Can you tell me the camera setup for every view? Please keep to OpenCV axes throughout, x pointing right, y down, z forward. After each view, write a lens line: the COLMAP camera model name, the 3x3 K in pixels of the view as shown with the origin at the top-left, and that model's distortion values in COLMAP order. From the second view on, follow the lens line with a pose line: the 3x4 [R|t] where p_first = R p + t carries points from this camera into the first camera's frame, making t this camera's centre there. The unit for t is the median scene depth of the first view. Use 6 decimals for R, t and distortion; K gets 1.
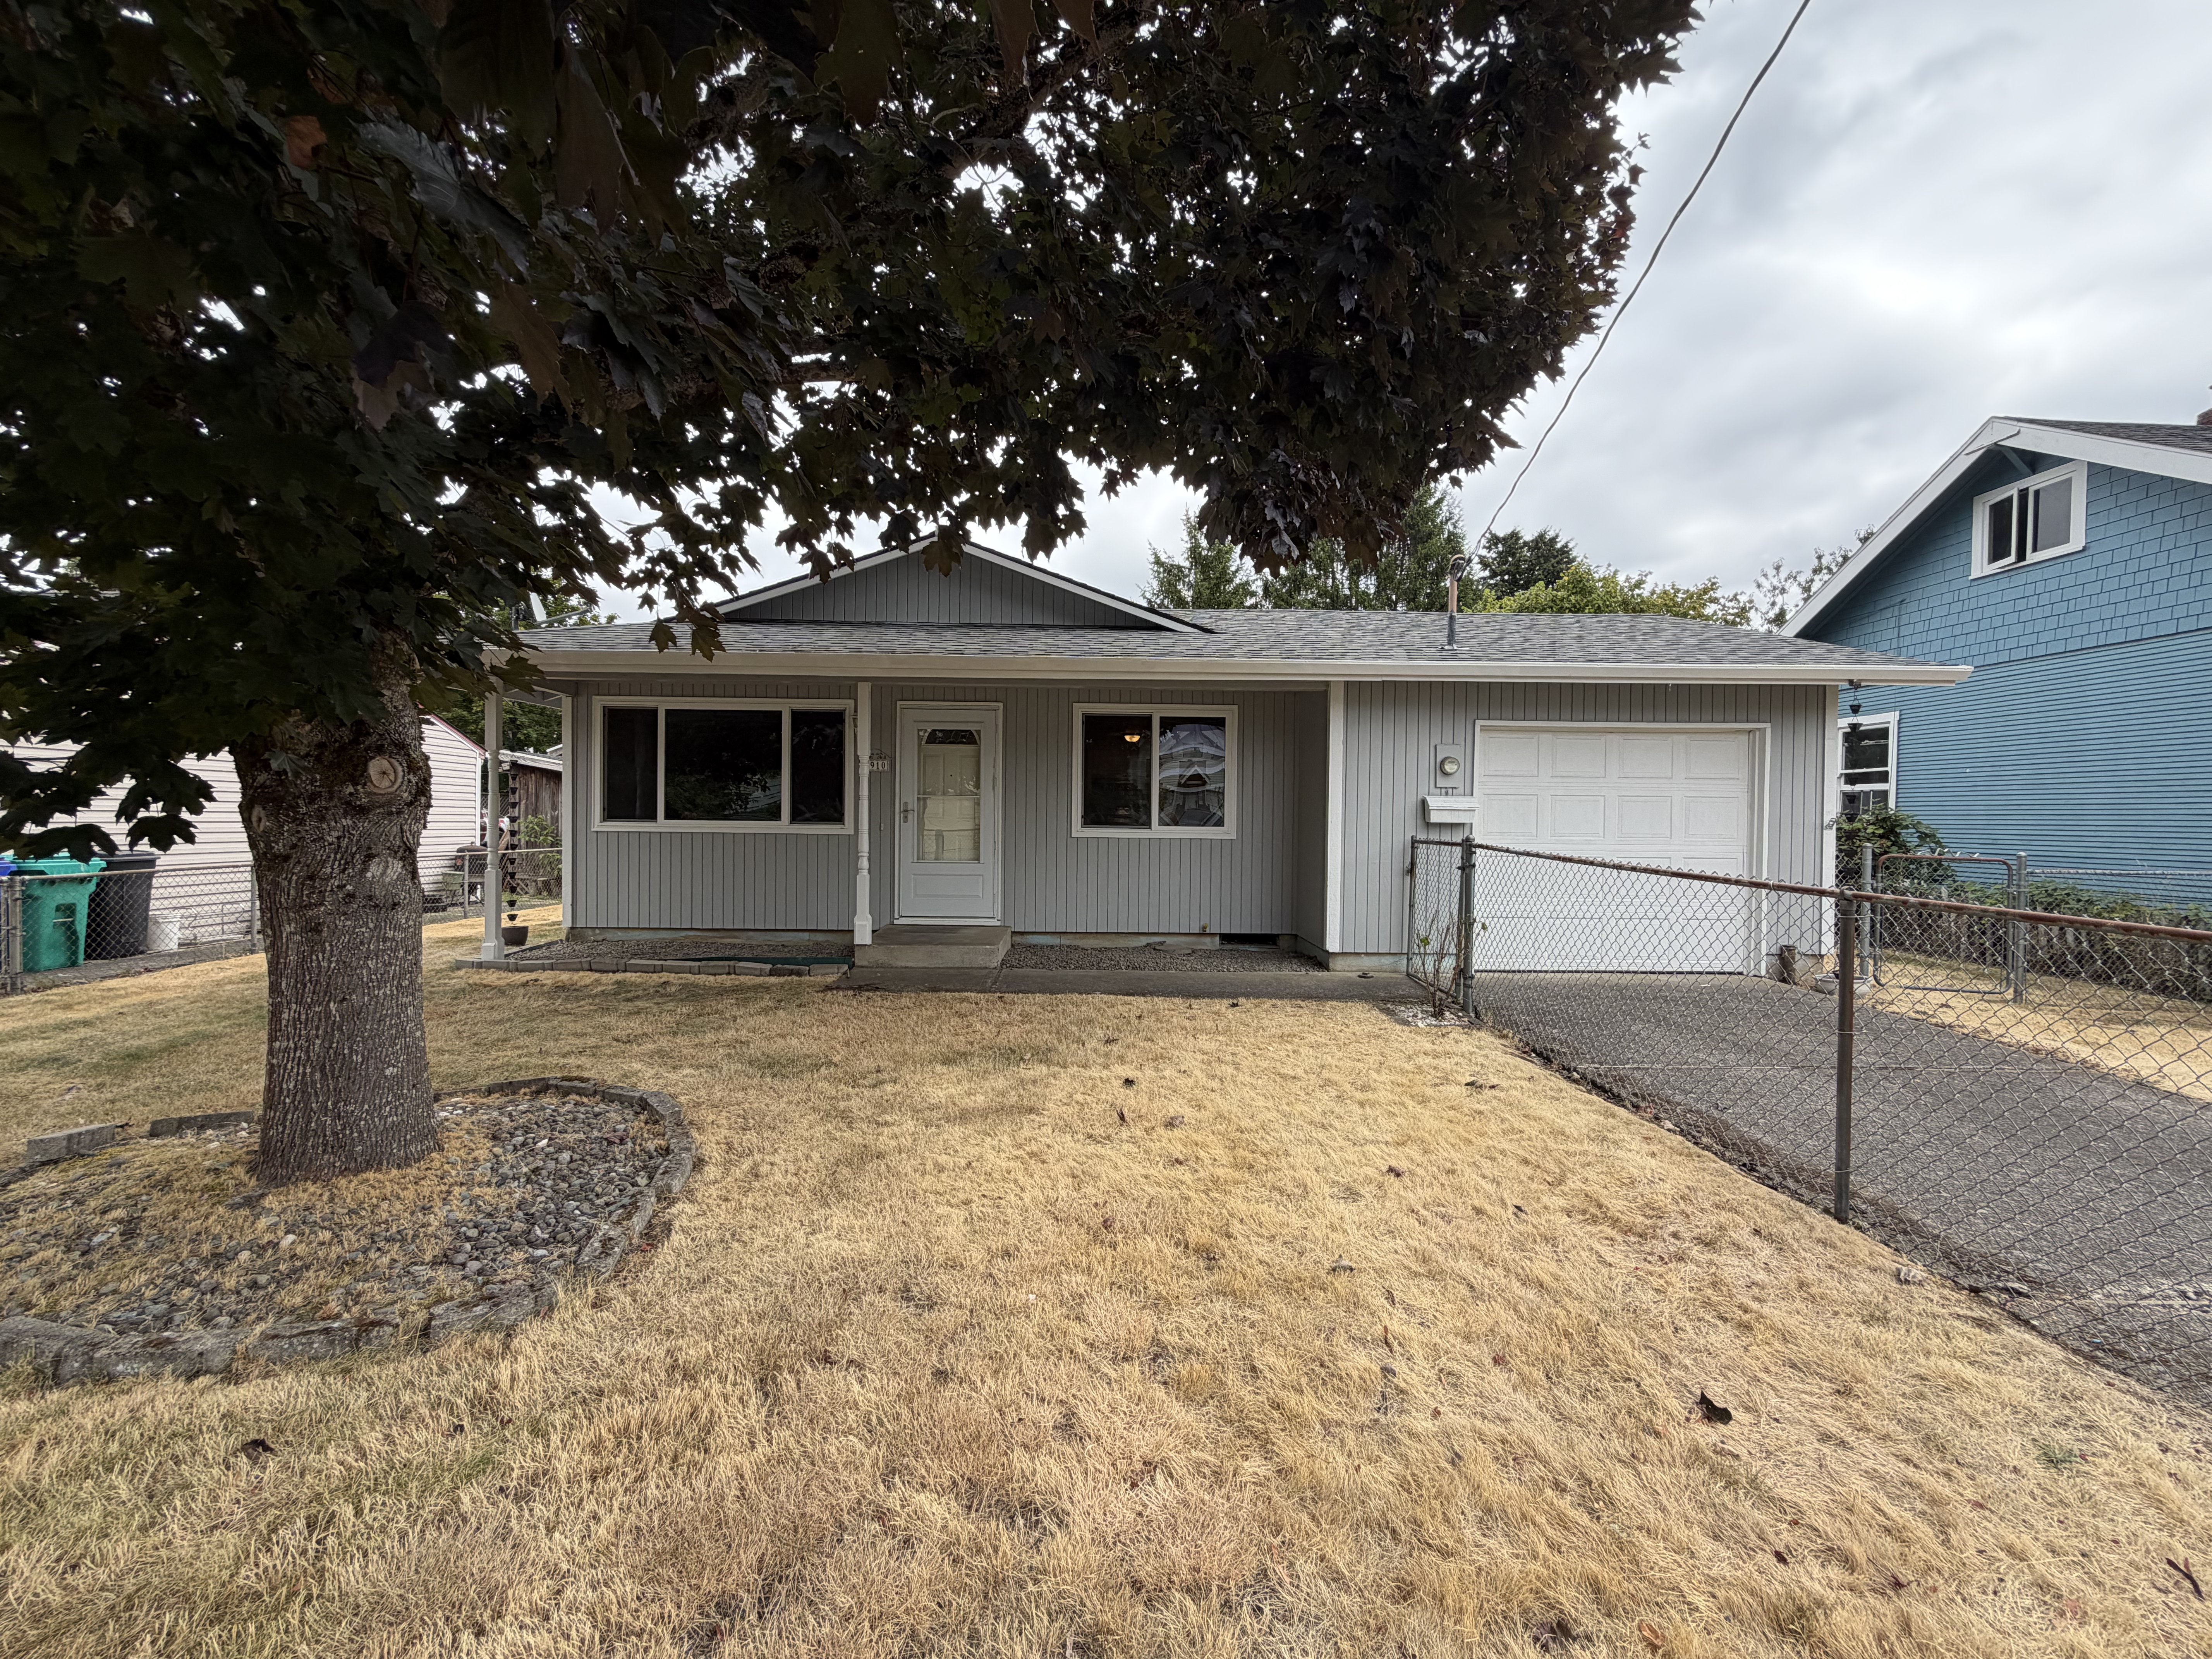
lens RADIAL K [[886.1, 0, 1109.3], [0, 886.1, 828.5], [0, 0, 1]] dist [-0.000991, 0.000106]
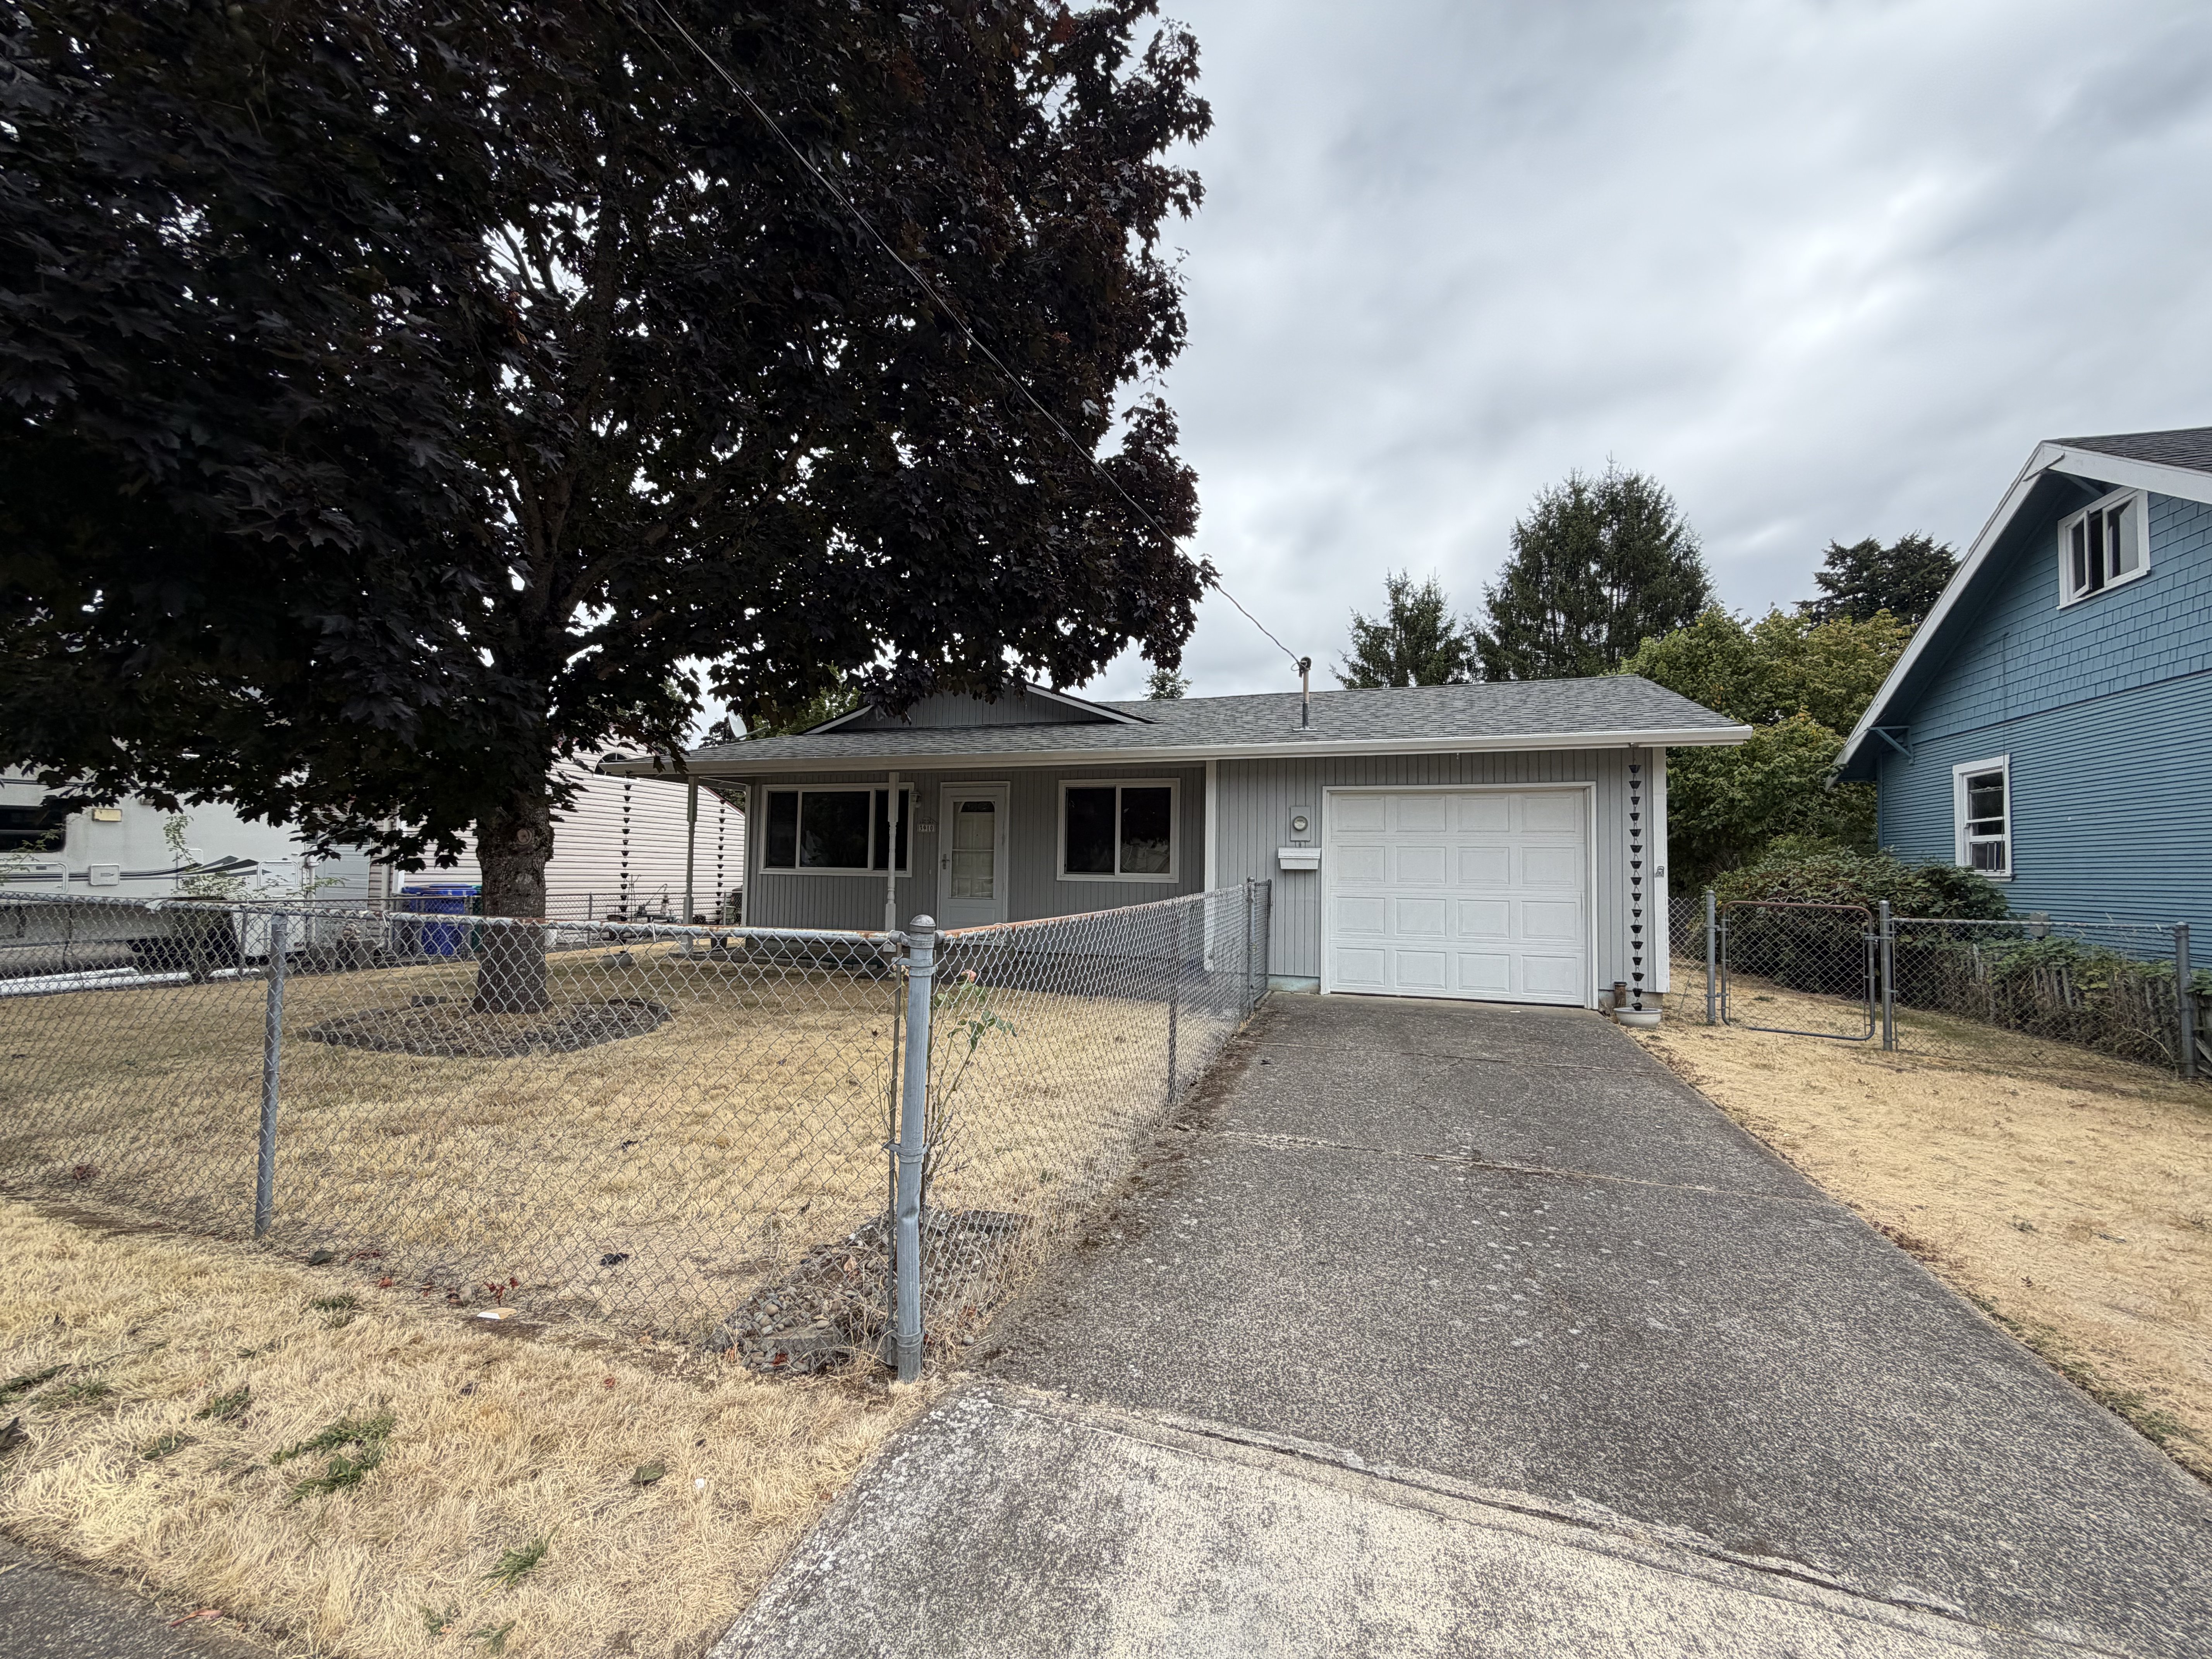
lens RADIAL K [[886.1, 0, 1102.2], [0, 886.1, 828.5], [0, 0, 1]] dist [-0.000991, 0.000106]
pose [[0.944221, -0.012026, -0.329092, 0.443494], [-0.010163, 0.997793, -0.065624, 0.017166], [0.329155, 0.065308, 0.942015, -0.218219]]
